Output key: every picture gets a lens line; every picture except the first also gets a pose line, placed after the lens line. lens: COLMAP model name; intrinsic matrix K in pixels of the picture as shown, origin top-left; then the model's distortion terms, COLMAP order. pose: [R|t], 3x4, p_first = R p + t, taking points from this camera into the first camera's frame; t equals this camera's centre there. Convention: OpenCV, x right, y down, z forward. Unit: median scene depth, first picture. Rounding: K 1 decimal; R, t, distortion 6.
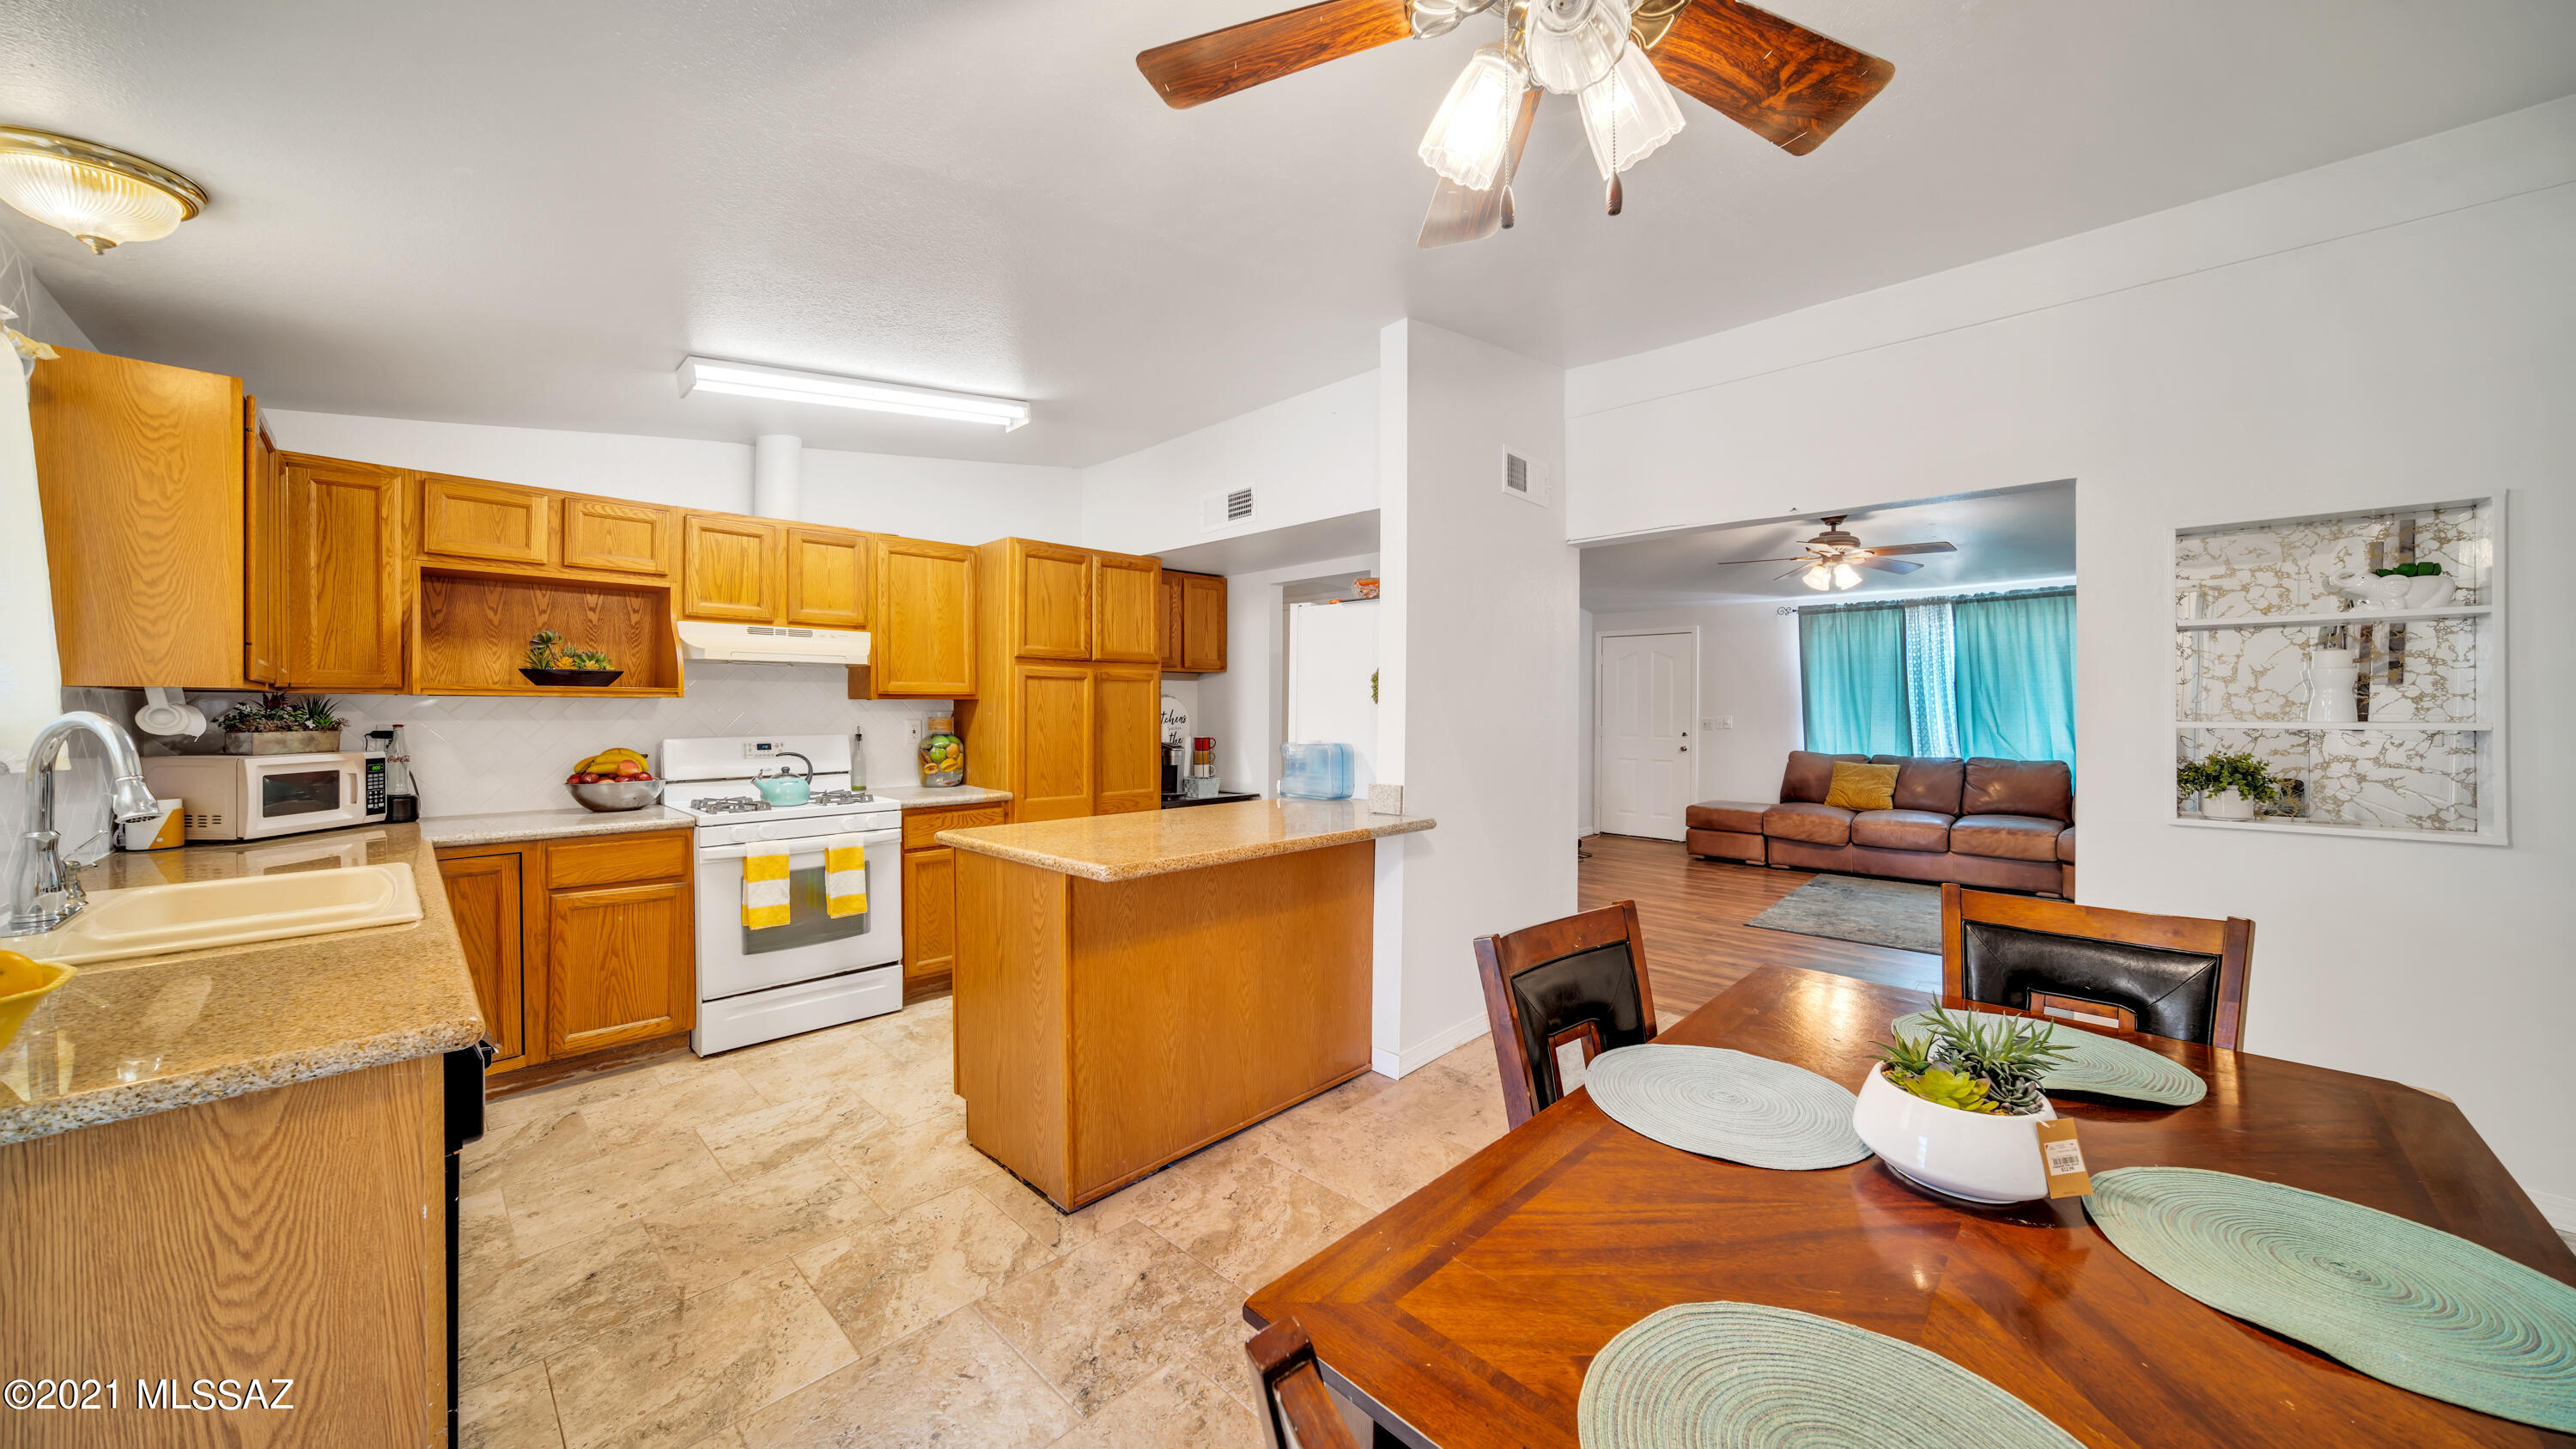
lens RADIAL K [[877.0, 0, 1277.1], [0, 877.0, 711.4], [0, 0, 1]] dist [-0.013451, 0.001406]
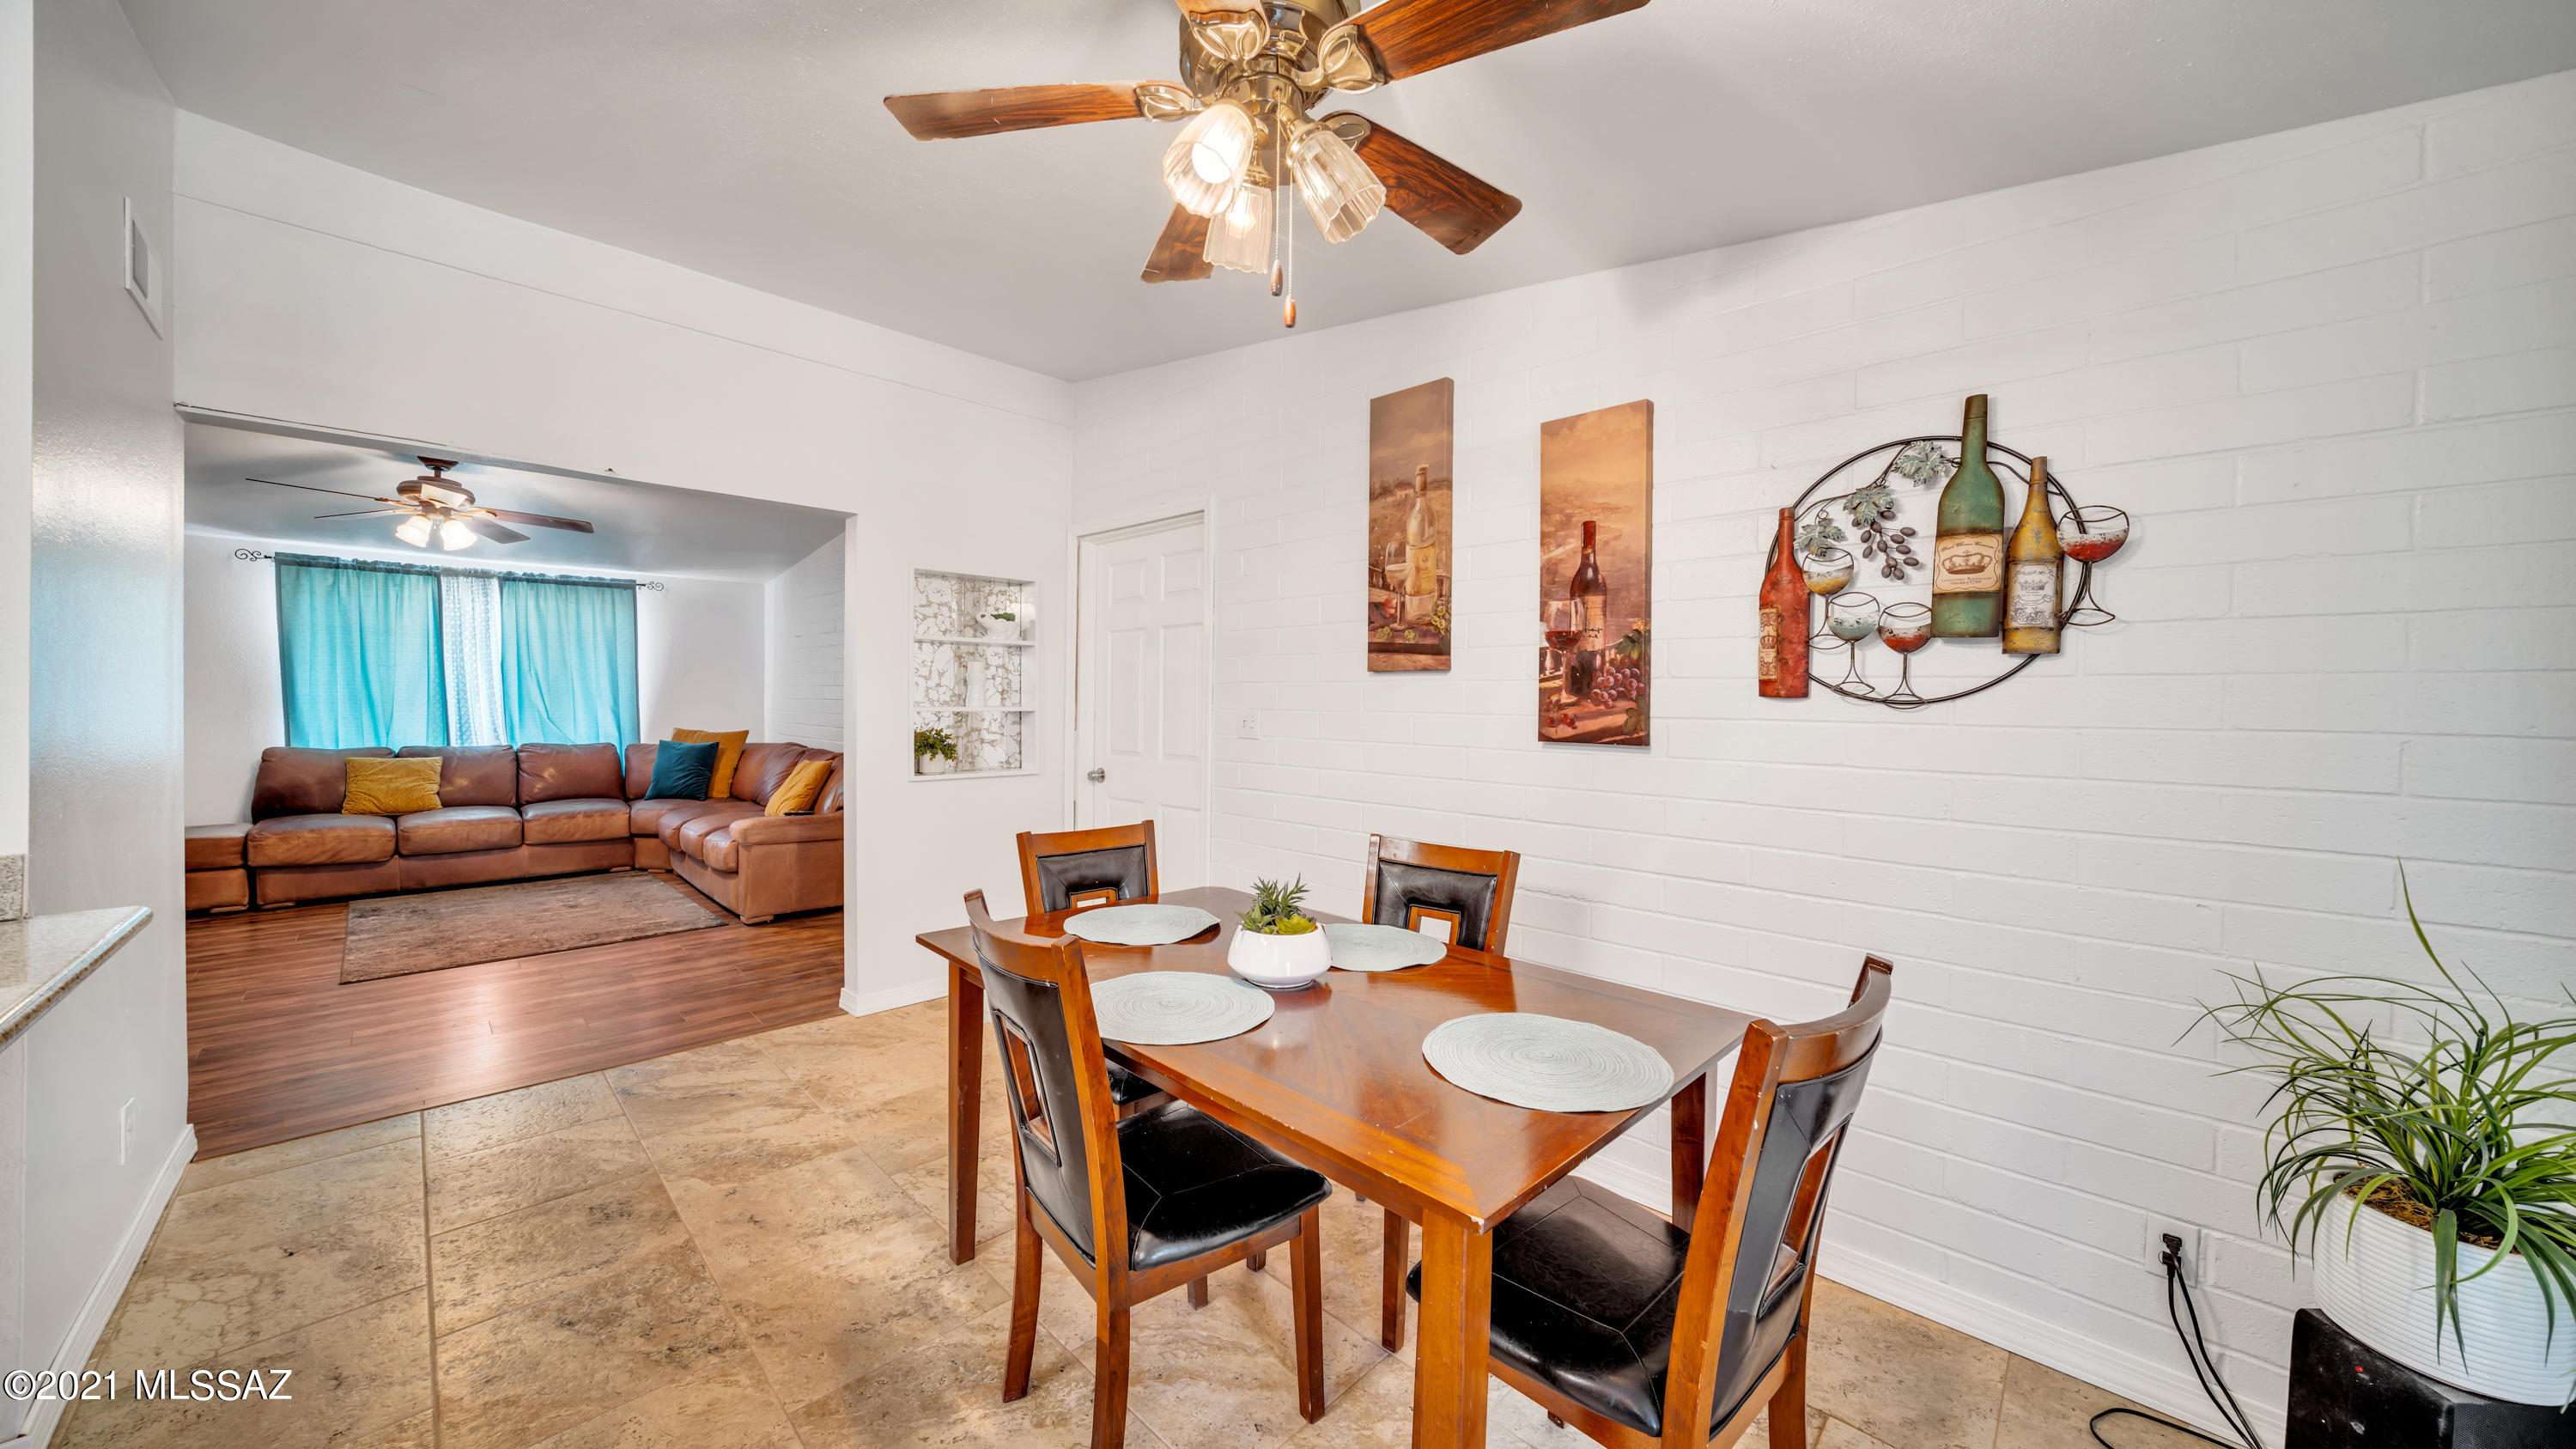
lens RADIAL K [[877.0, 0, 1282.1], [0, 877.0, 715.4], [0, 0, 1]] dist [-0.013451, 0.001406]
pose [[-0.005321, -0.018190, 0.999820, -0.162219], [-0.007706, 0.999806, 0.018149, -0.002089], [-0.999956, -0.007608, -0.005460, 0.175421]]
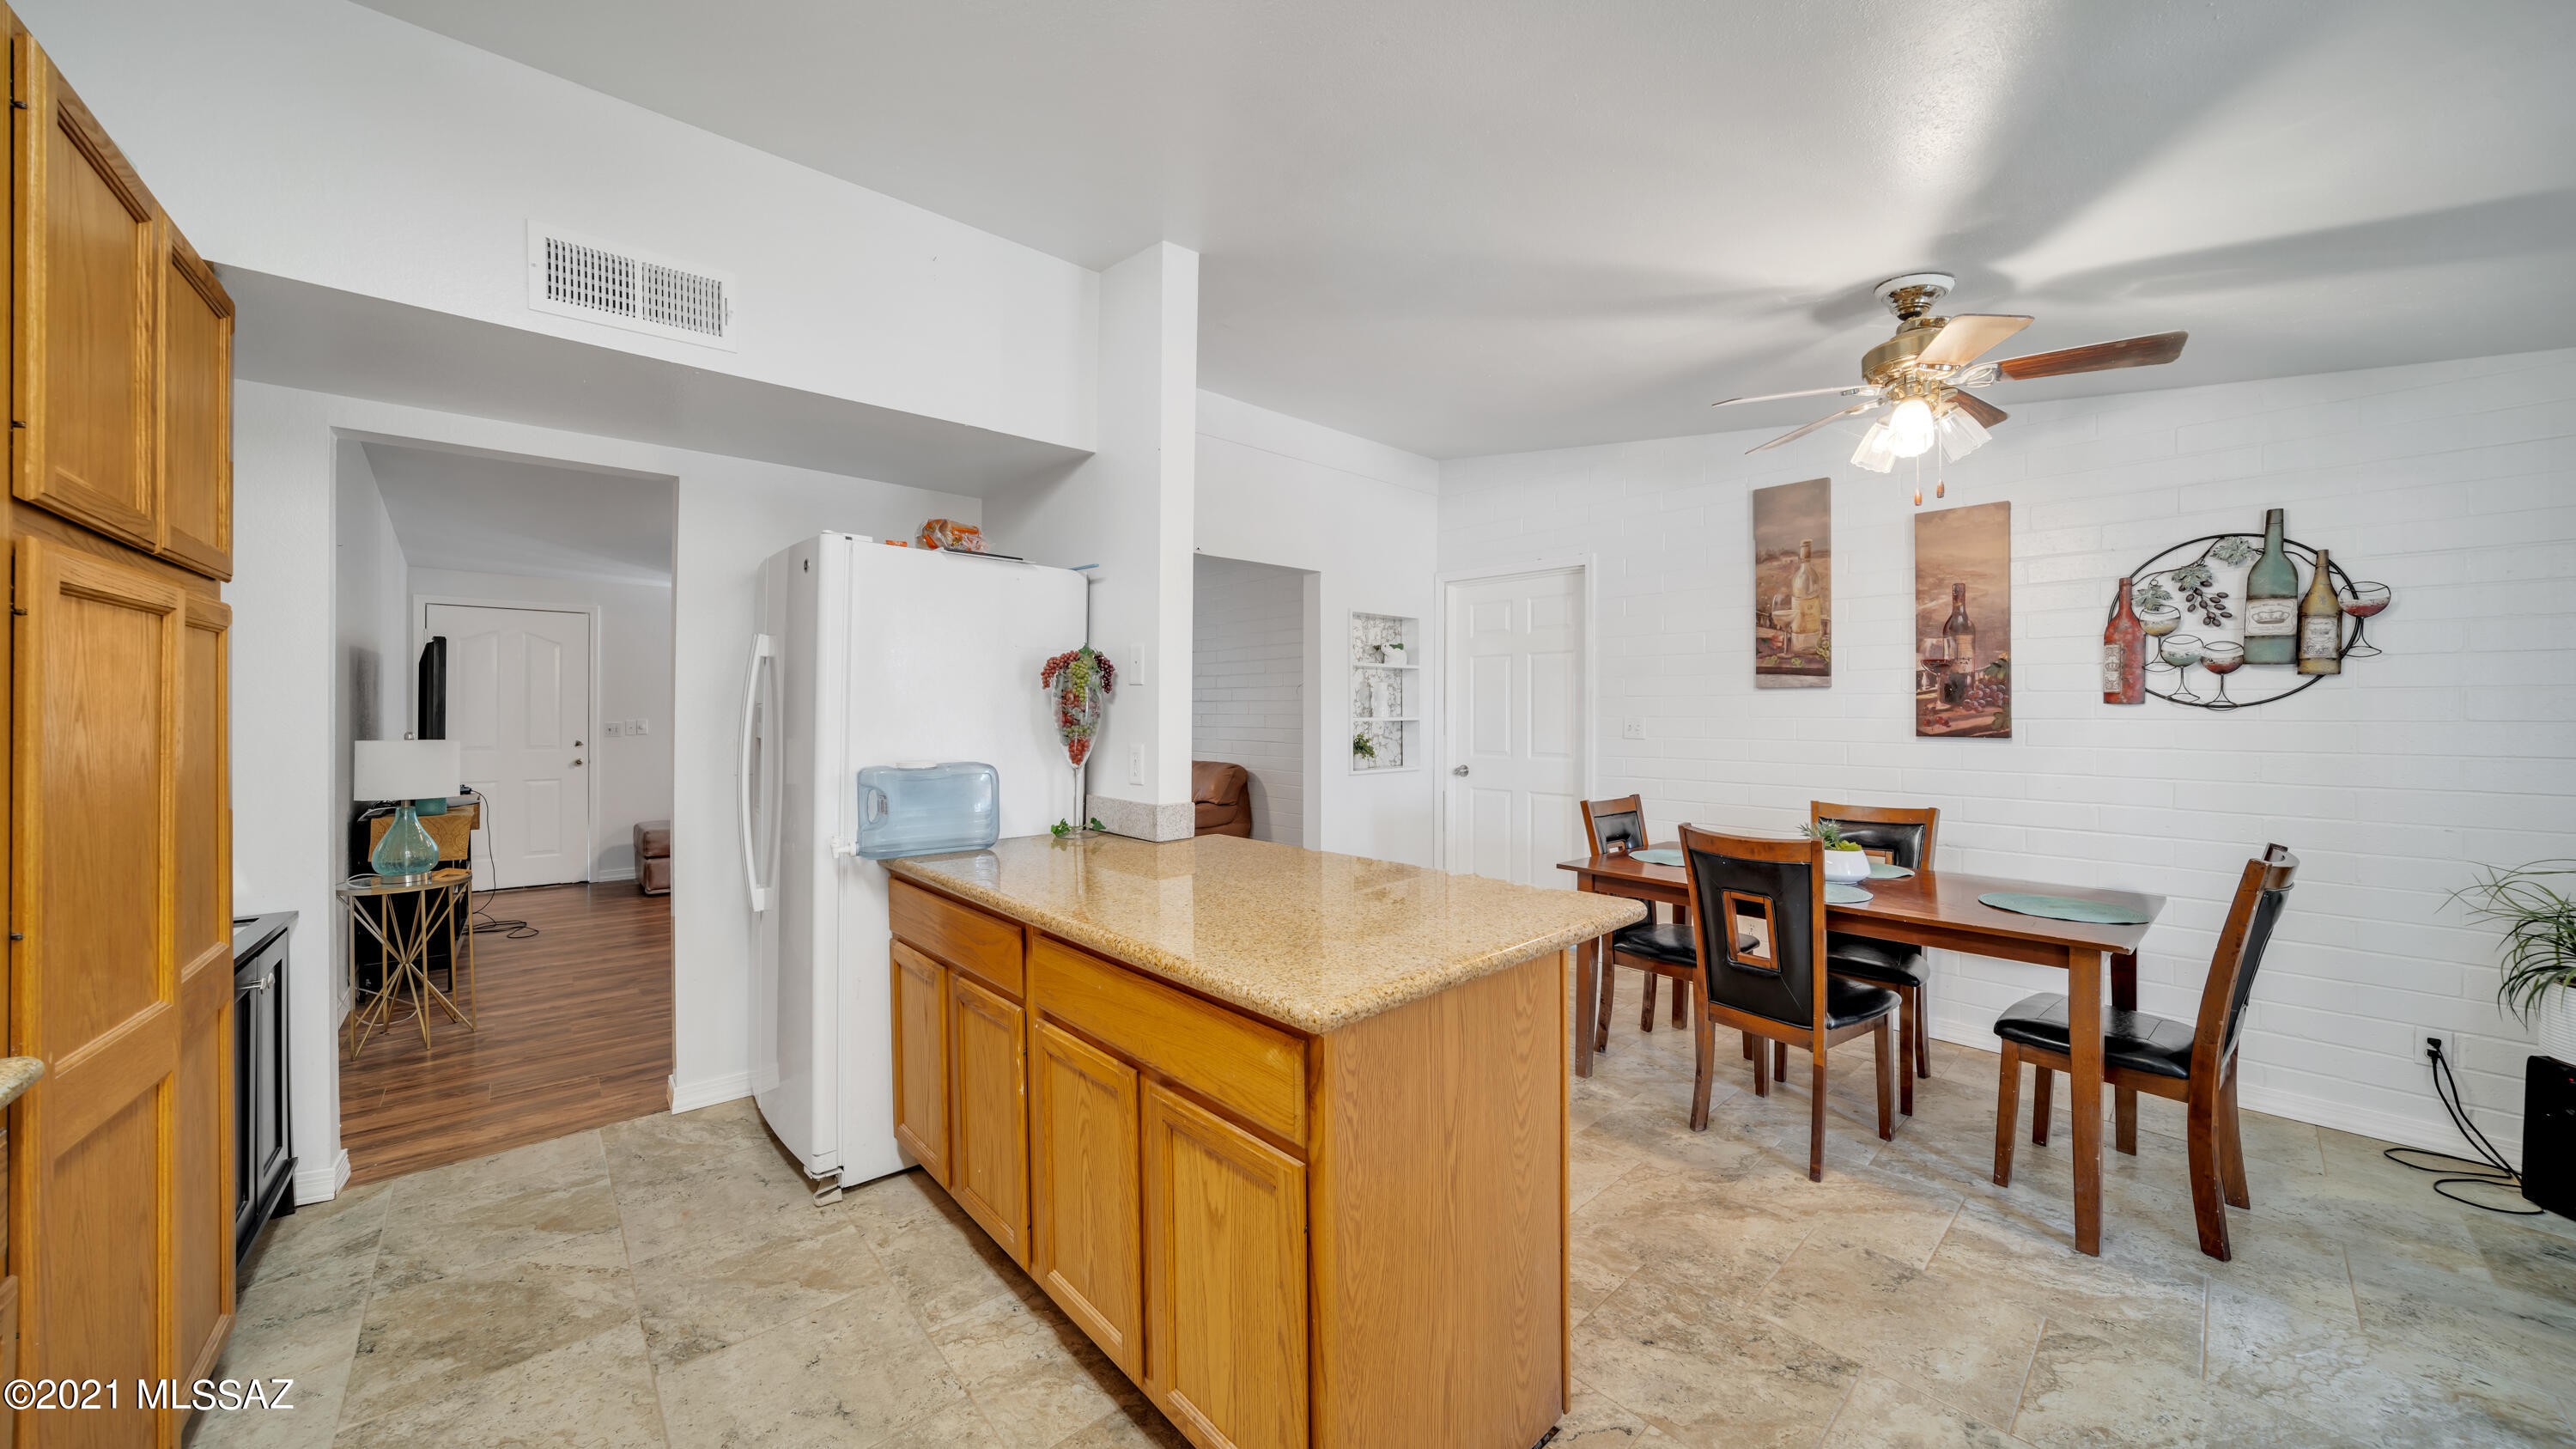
lens RADIAL K [[877.0, 0, 1273.4], [0, 877.0, 713.2], [0, 0, 1]] dist [-0.013451, 0.001406]
pose [[0.062453, -0.004678, 0.998037, -0.367126], [0.002598, 0.999986, 0.004525, -0.002733], [-0.998045, 0.002310, 0.062464, 0.455072]]
